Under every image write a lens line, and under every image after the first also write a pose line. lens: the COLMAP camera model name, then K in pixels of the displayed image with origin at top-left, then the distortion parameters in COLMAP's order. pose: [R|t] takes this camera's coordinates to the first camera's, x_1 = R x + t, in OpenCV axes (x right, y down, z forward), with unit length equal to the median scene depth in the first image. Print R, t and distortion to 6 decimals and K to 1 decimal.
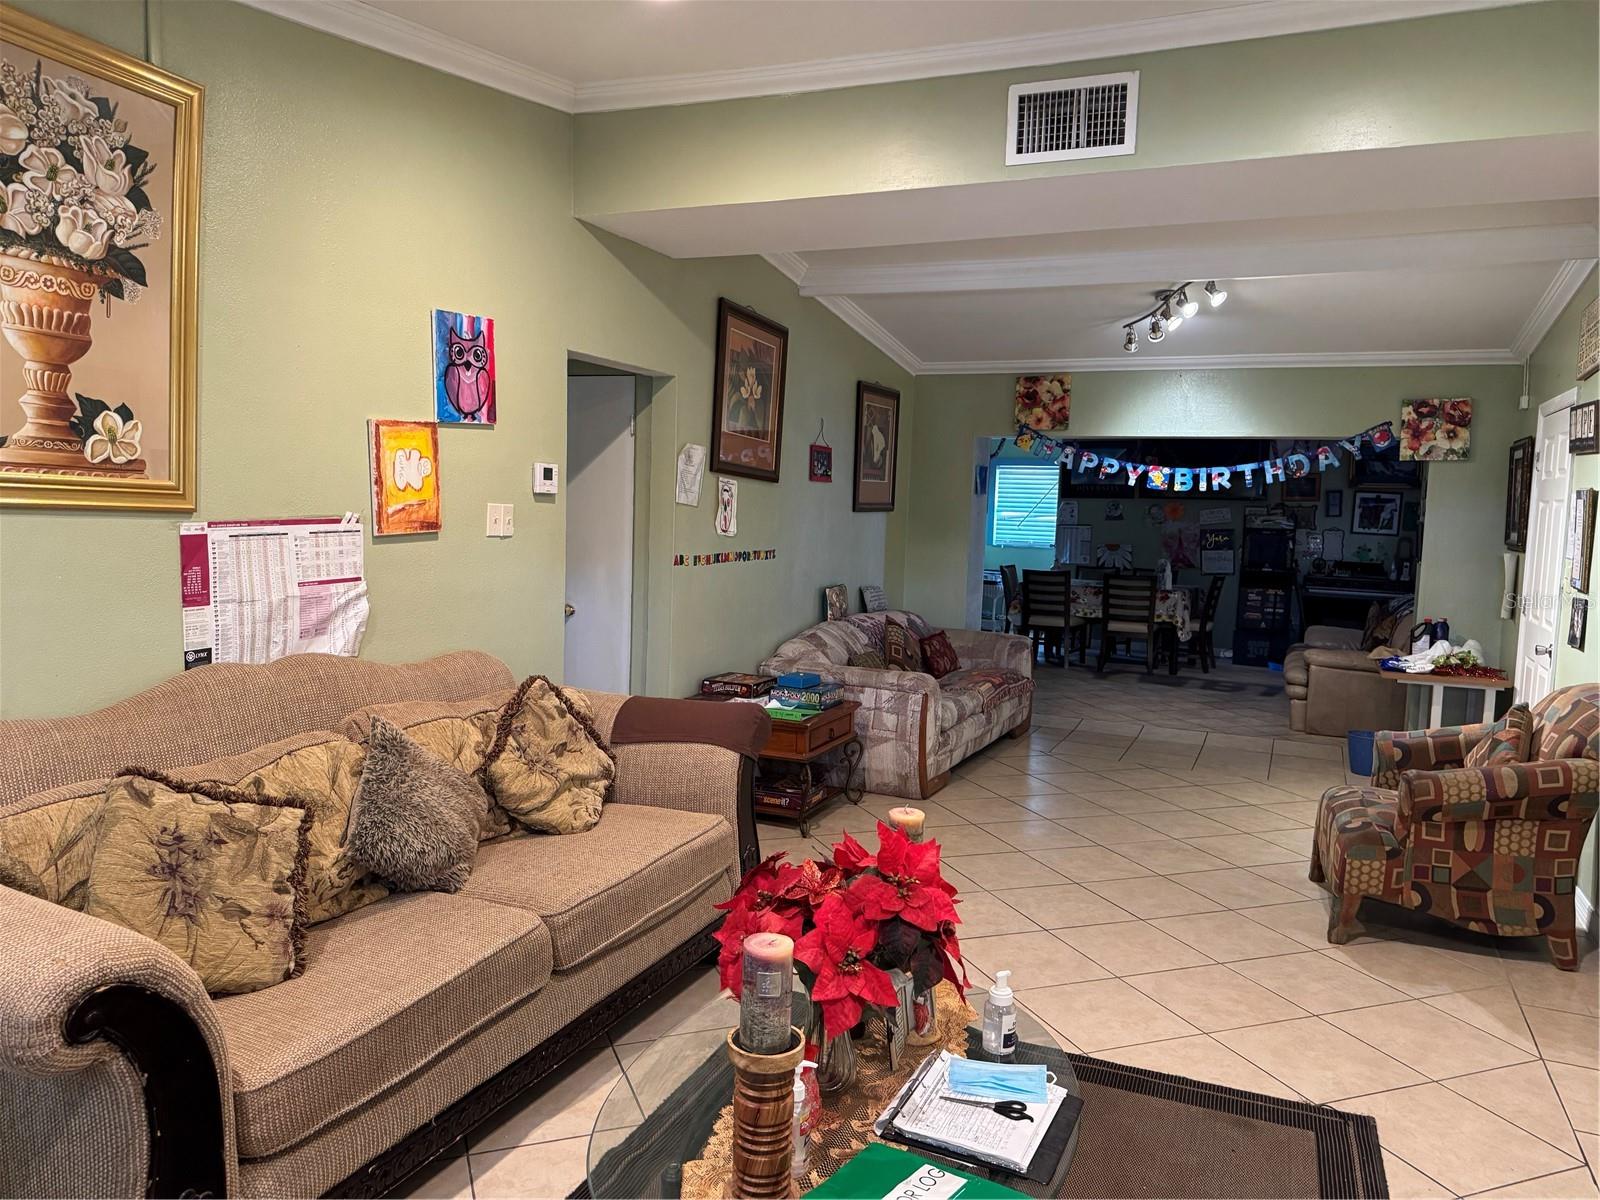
lens RADIAL K [[1176.5, 0, 798.8], [0, 1176.5, 597.4], [0, 0, 1]] dist [0.054169, -0.074245]
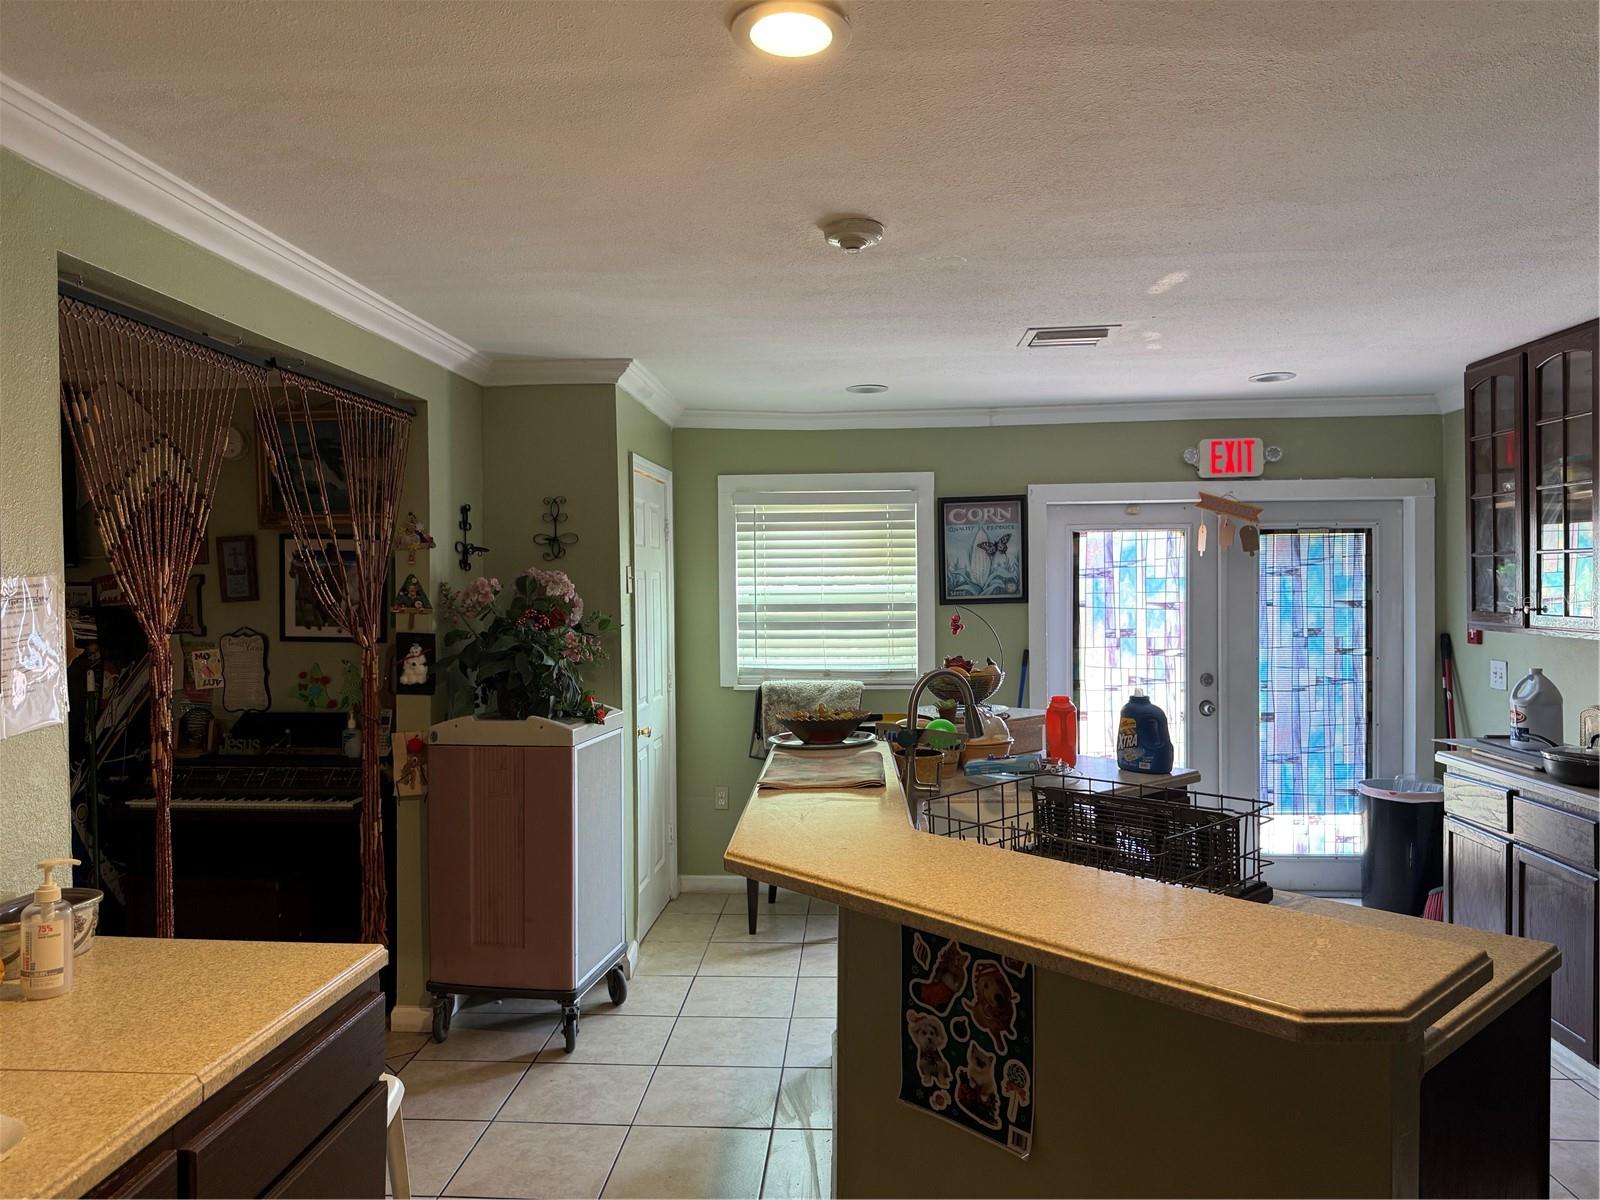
lens RADIAL K [[1176.5, 0, 791.6], [0, 1176.5, 606.1], [0, 0, 1]] dist [0.054169, -0.074245]
pose [[0.949229, -0.050642, 0.310484, 0.505097], [0.066861, 0.996886, -0.041813, -0.037174], [-0.307400, 0.060449, 0.949658, 0.565152]]
